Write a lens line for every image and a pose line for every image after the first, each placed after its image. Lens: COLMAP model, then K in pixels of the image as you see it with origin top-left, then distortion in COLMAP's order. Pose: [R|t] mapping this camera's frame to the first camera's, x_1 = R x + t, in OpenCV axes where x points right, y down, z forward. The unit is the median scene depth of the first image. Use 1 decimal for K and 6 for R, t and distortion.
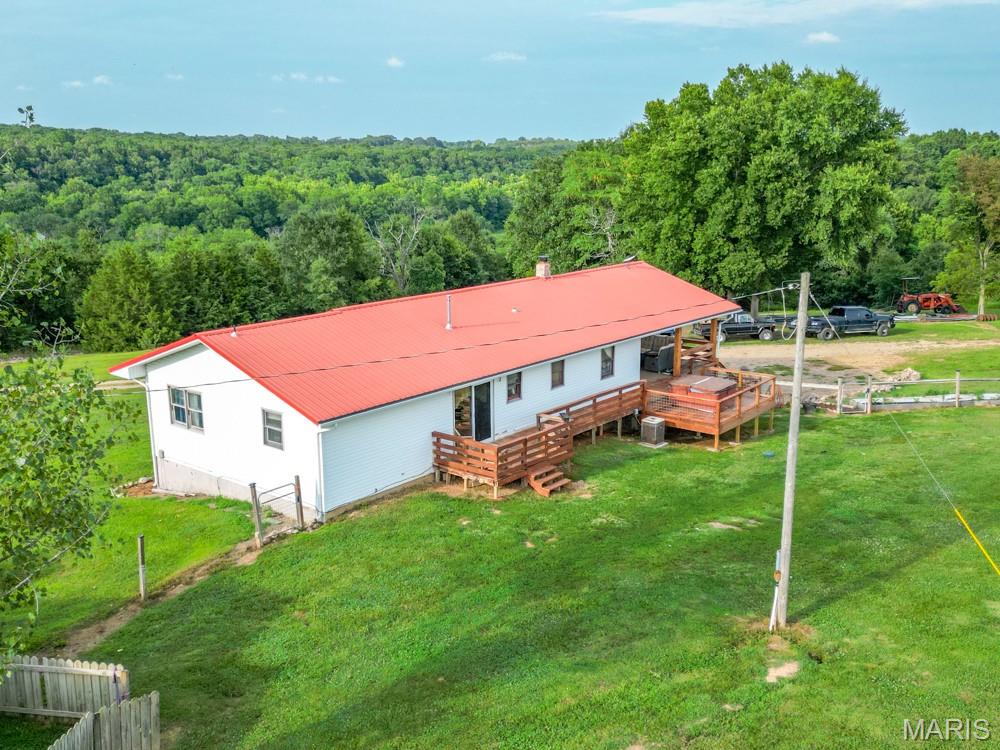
lens RADIAL K [[949.8, 0, 500.0], [0, 949.8, 375.0], [0, 0, 1]] dist [0.089597, -0.103361]
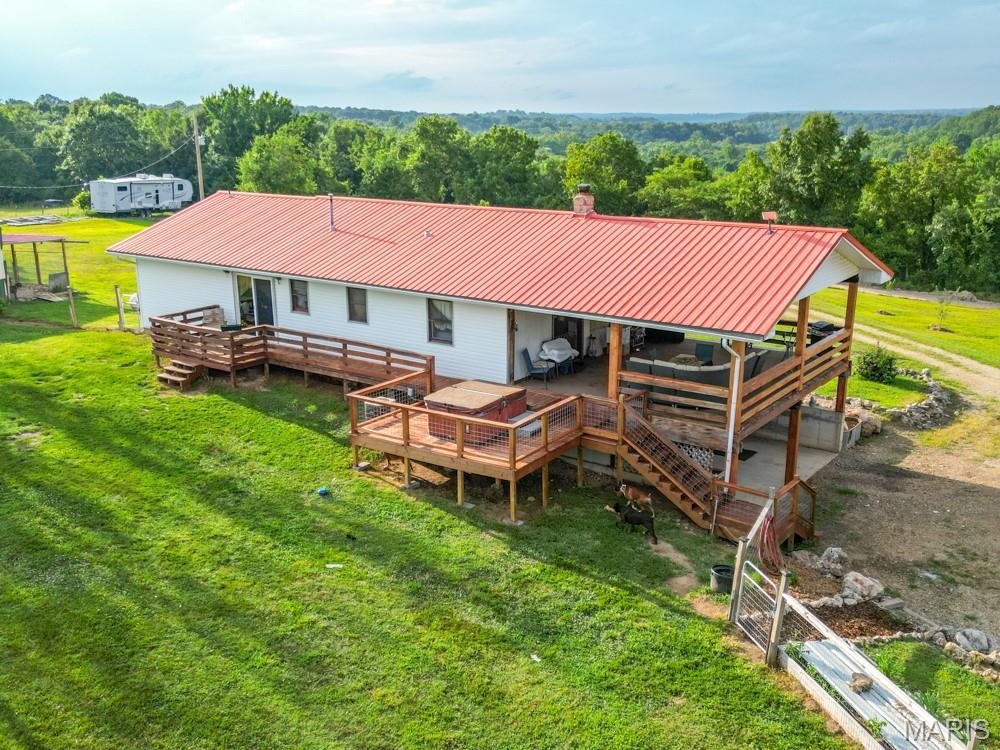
lens RADIAL K [[949.8, 0, 500.0], [0, 949.8, 375.0], [0, 0, 1]] dist [0.089597, -0.103361]
pose [[0.073780, 0.259886, -0.962817, 0.898351], [-0.218705, 0.946162, 0.238631, -0.171634], [0.972998, 0.192966, 0.126646, 1.037586]]
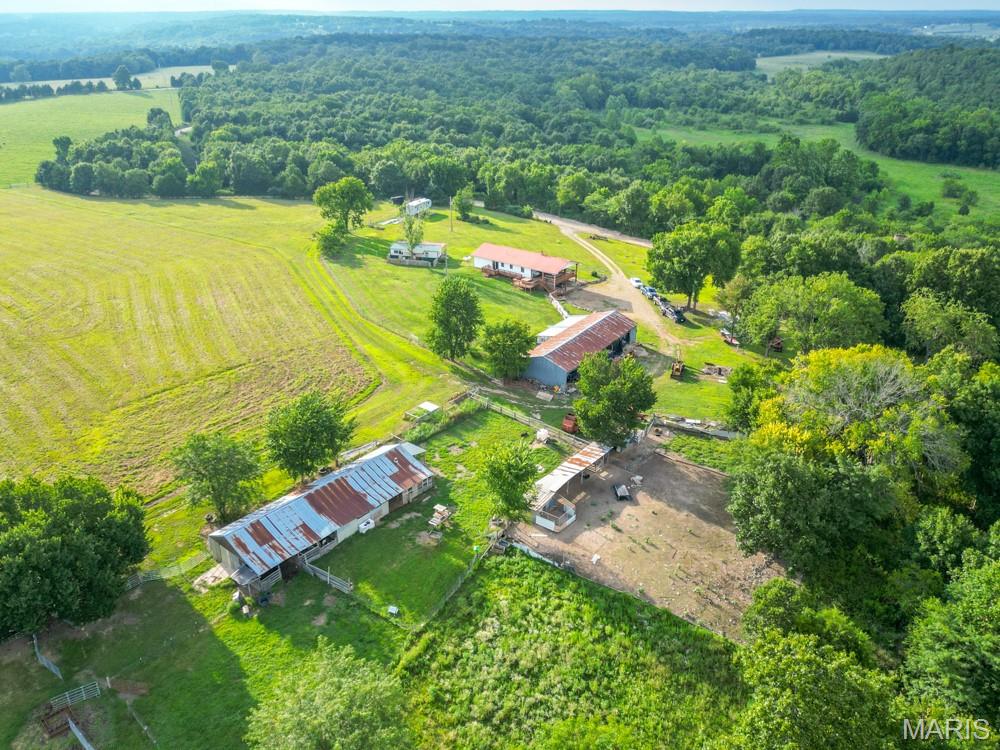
lens RADIAL K [[706.5, 0, 500.0], [0, 706.5, 375.0], [0, 0, 1]] dist [0.007193, -0.000391]
pose [[0.027890, 0.425595, -0.904484, 4.642478], [-0.220299, 0.885206, 0.409731, -1.279906], [0.975034, 0.187829, 0.118447, 0.511852]]
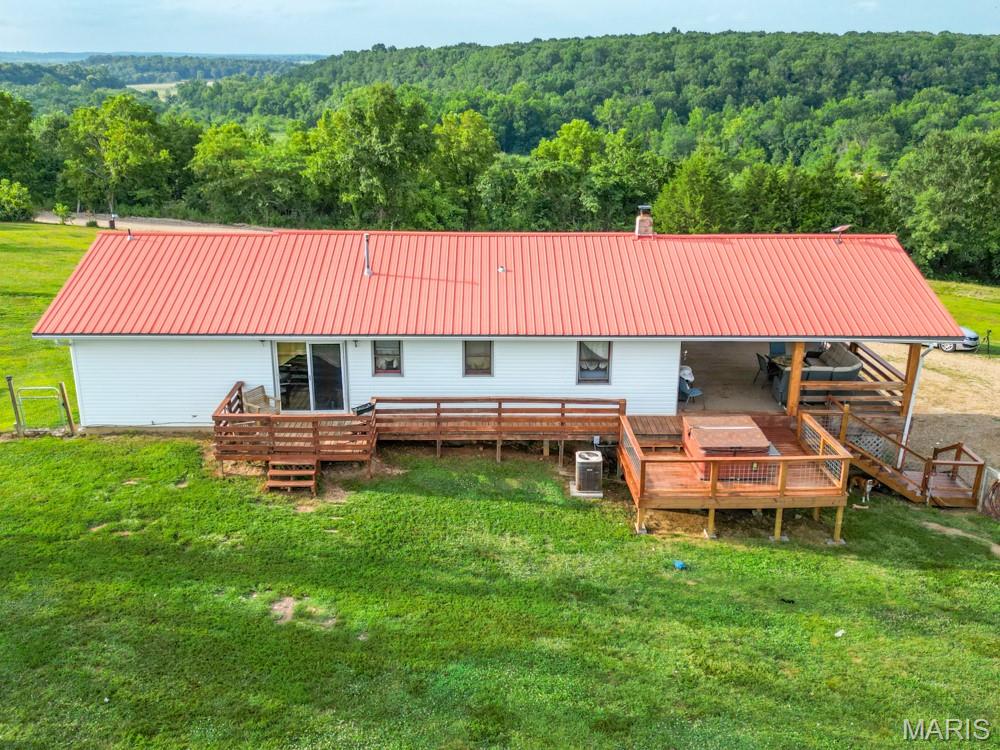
lens RADIAL K [[934.6, 0, 500.0], [0, 934.6, 375.0], [0, 0, 1]] dist [0.096292, -0.112911]
pose [[0.648590, 0.243915, -0.720997, 0.622445], [-0.175892, 0.969653, 0.169809, -0.119392], [0.740536, 0.016681, 0.671810, 0.514046]]
